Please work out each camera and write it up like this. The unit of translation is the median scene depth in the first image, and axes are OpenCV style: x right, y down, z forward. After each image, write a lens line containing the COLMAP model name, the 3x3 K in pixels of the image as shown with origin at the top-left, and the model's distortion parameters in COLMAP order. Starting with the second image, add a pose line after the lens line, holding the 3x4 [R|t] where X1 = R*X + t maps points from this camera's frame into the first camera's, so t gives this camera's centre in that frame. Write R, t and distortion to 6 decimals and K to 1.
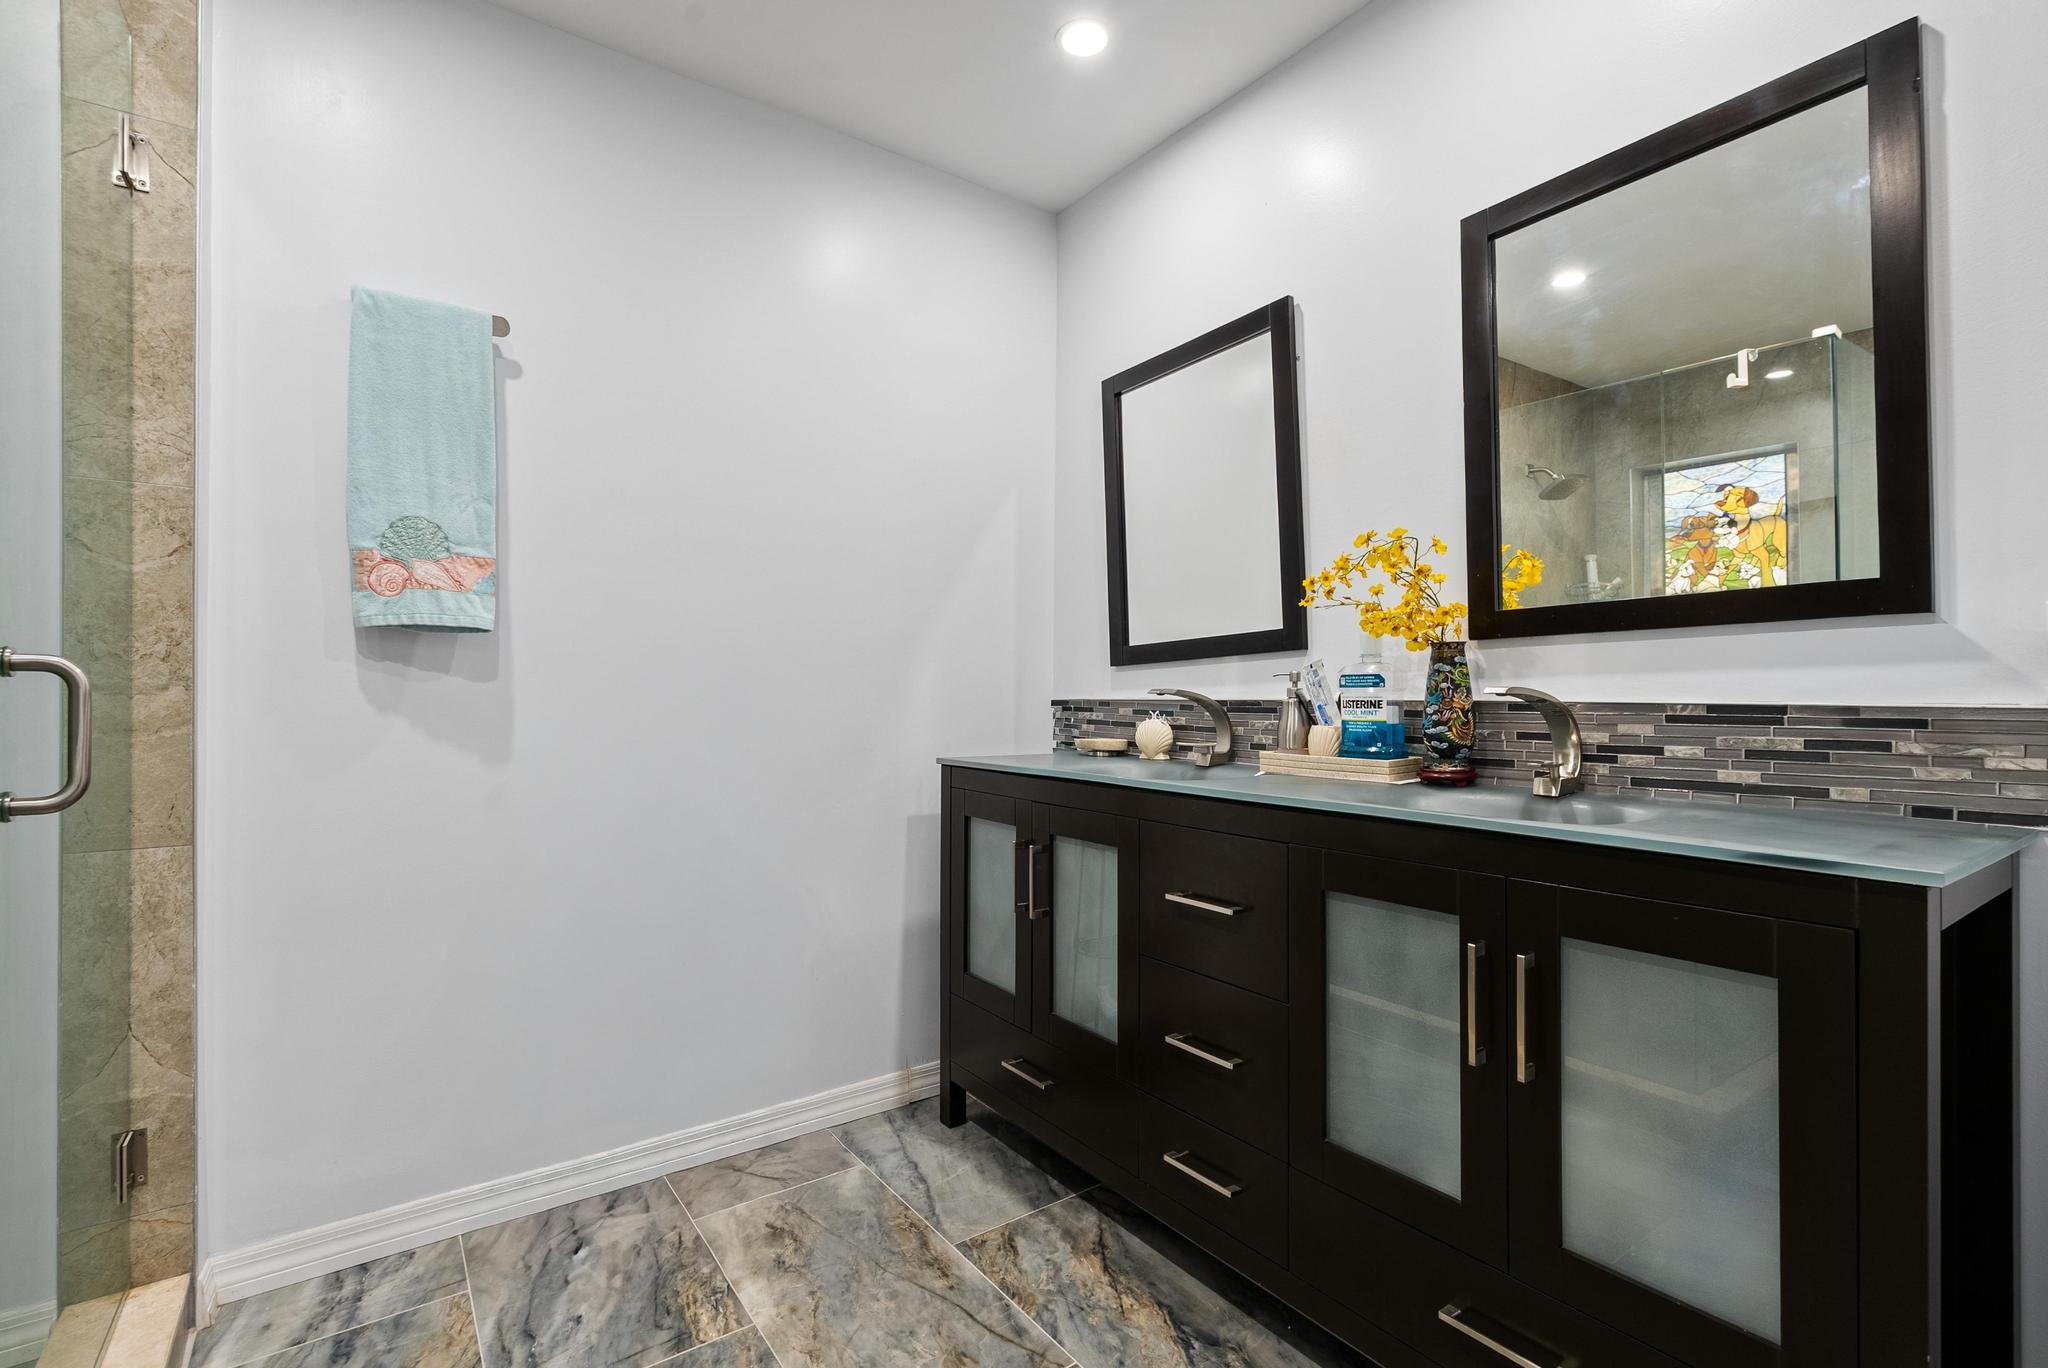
lens RADIAL K [[938.1, 0, 1023.4], [0, 938.1, 698.0], [0, 0, 1]] dist [-0.003198, 0.000583]
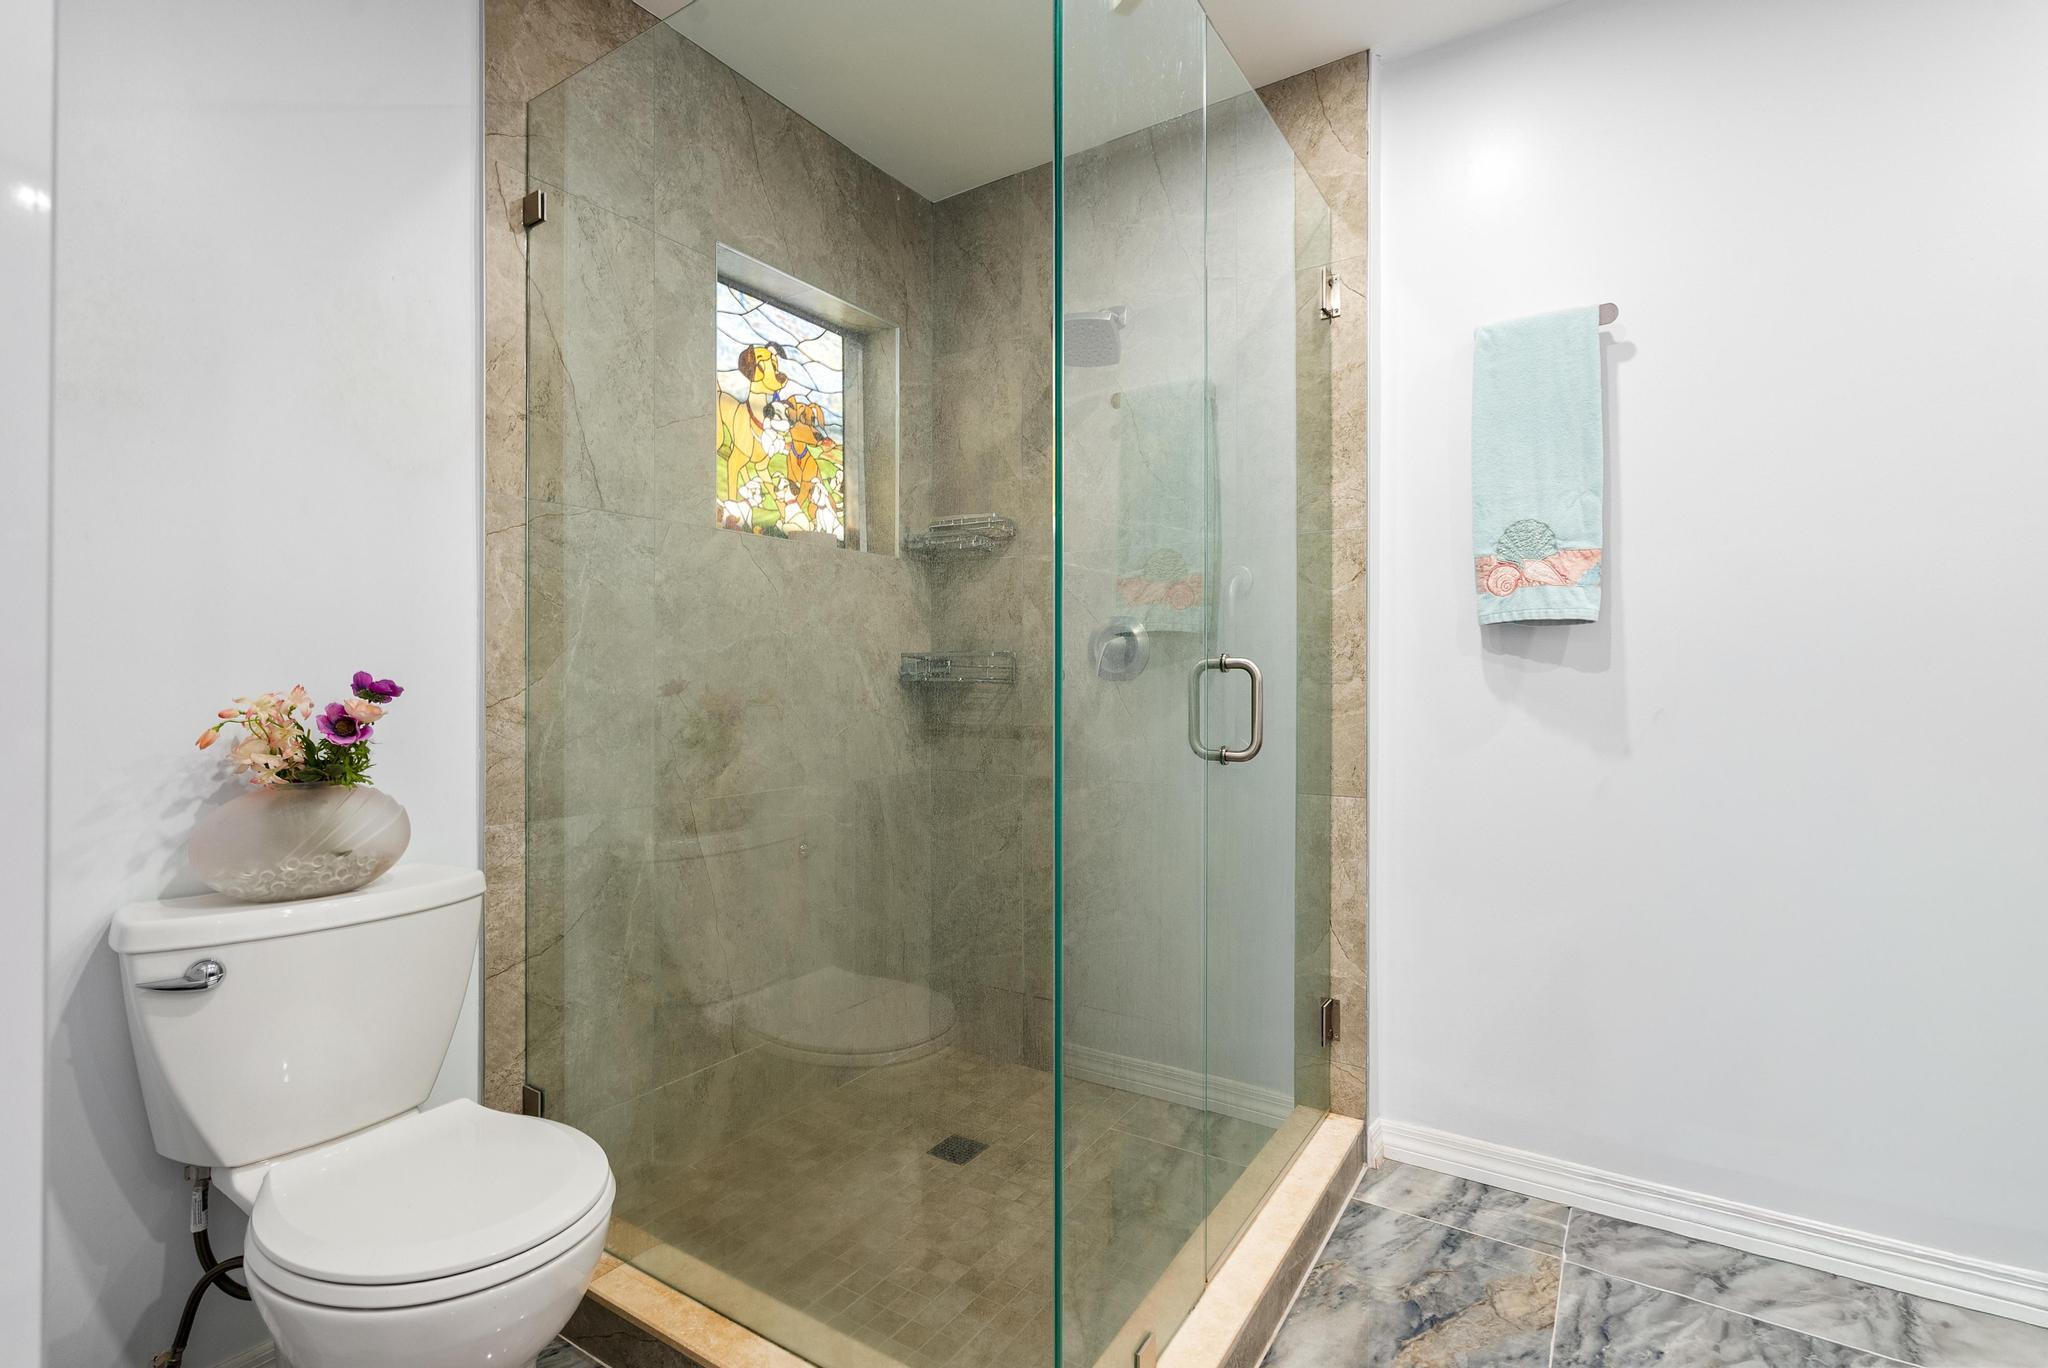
lens RADIAL K [[938.1, 0, 1023.4], [0, 938.1, 698.0], [0, 0, 1]] dist [-0.003198, 0.000583]
pose [[0.351772, 0.015684, -0.935954, 0.171793], [-0.007221, 0.999875, 0.014041, 0.000890], [0.936058, 0.001819, 0.351842, 0.080573]]
